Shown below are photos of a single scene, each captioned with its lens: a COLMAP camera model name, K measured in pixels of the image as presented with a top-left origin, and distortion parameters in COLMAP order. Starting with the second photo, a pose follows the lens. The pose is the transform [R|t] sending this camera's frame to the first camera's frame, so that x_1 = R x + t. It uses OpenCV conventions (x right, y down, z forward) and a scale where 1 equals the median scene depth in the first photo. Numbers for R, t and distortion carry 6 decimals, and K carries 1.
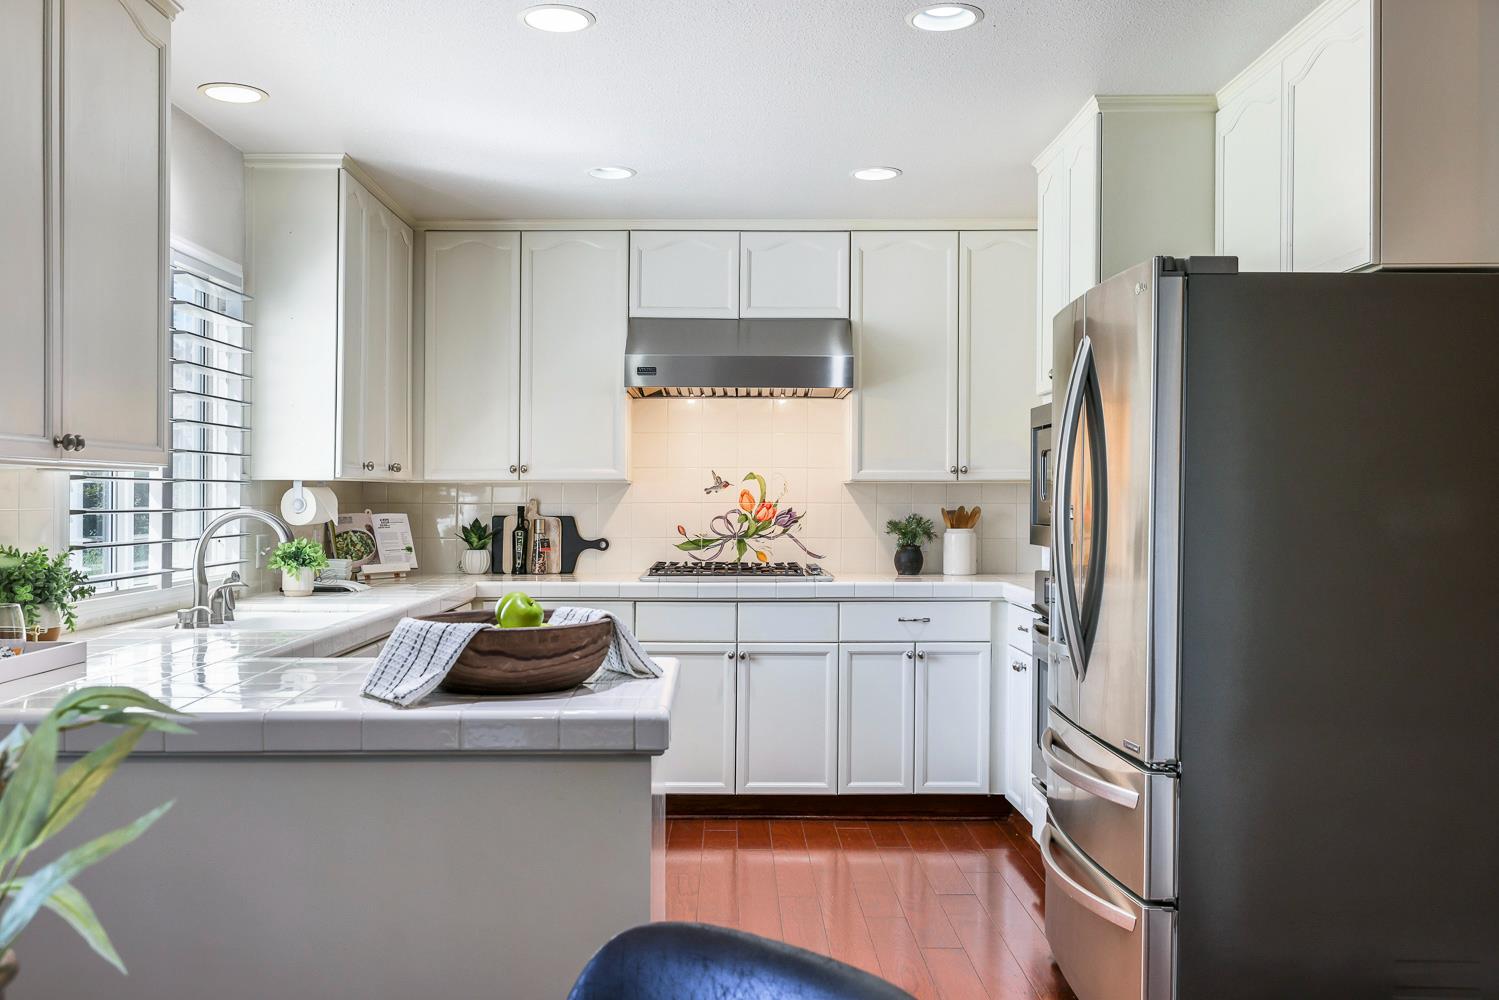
lens RADIAL K [[1297.9, 0, 748.9], [0, 1297.9, 488.6], [0, 0, 1]] dist [0.008426, -0.002600]
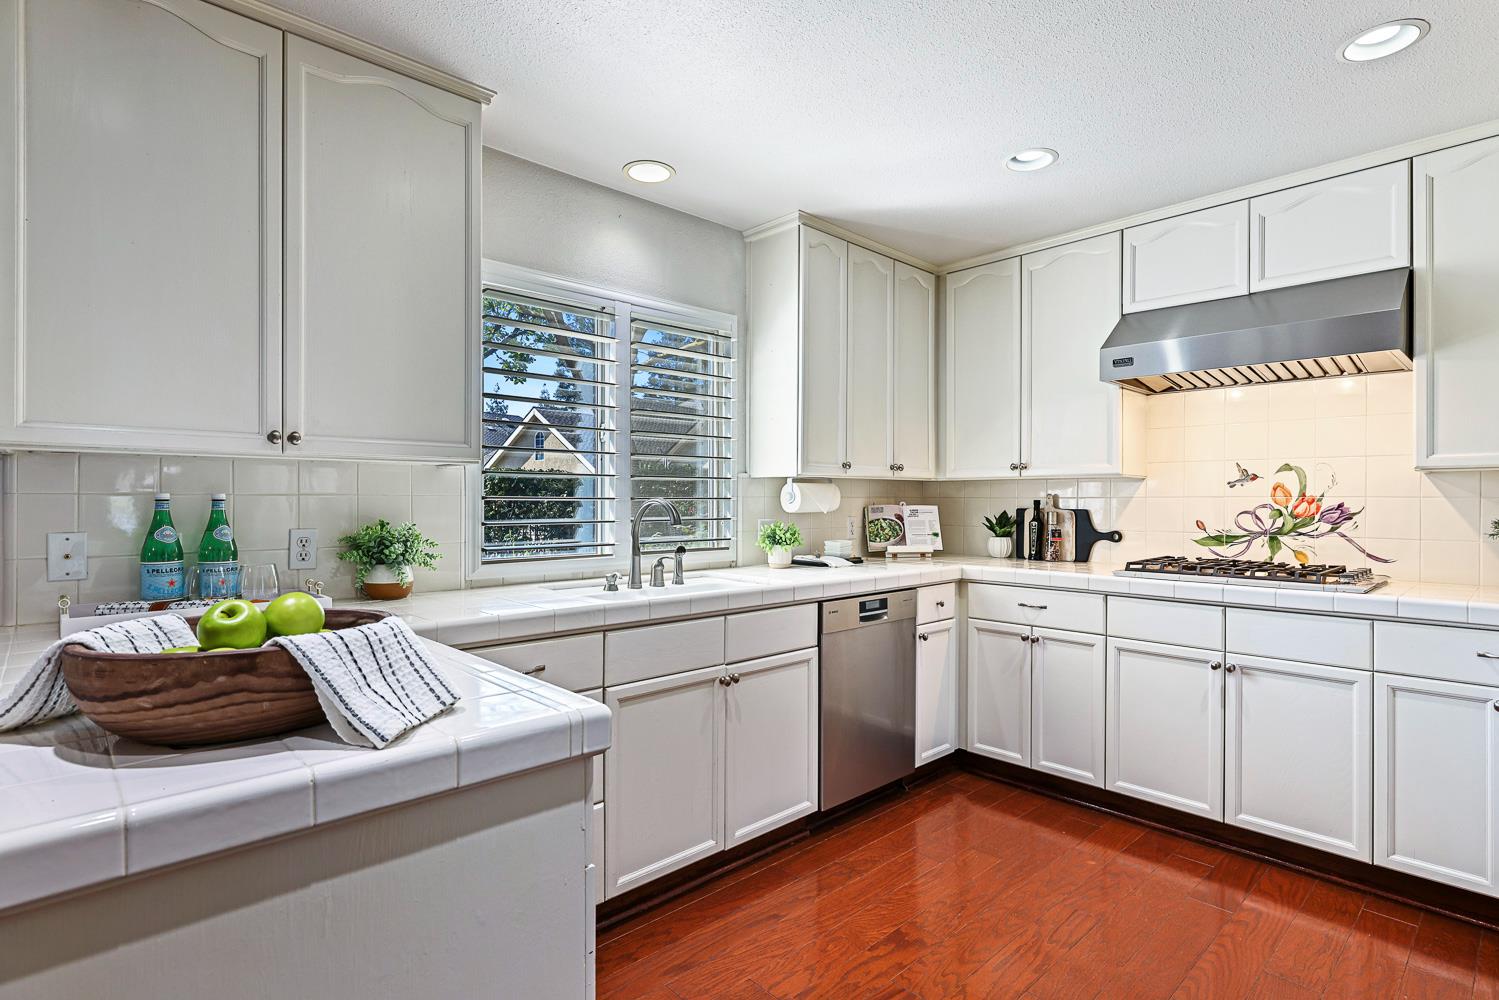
lens RADIAL K [[744.1, 0, 755.3], [0, 744.1, 489.5], [0, 0, 1]] dist [0.002385, 0.000546]
pose [[0.678338, -0.009836, -0.734684, 0.139470], [0.002883, 0.999938, -0.010726, 0.010833], [0.734744, 0.005157, 0.678325, 0.389100]]
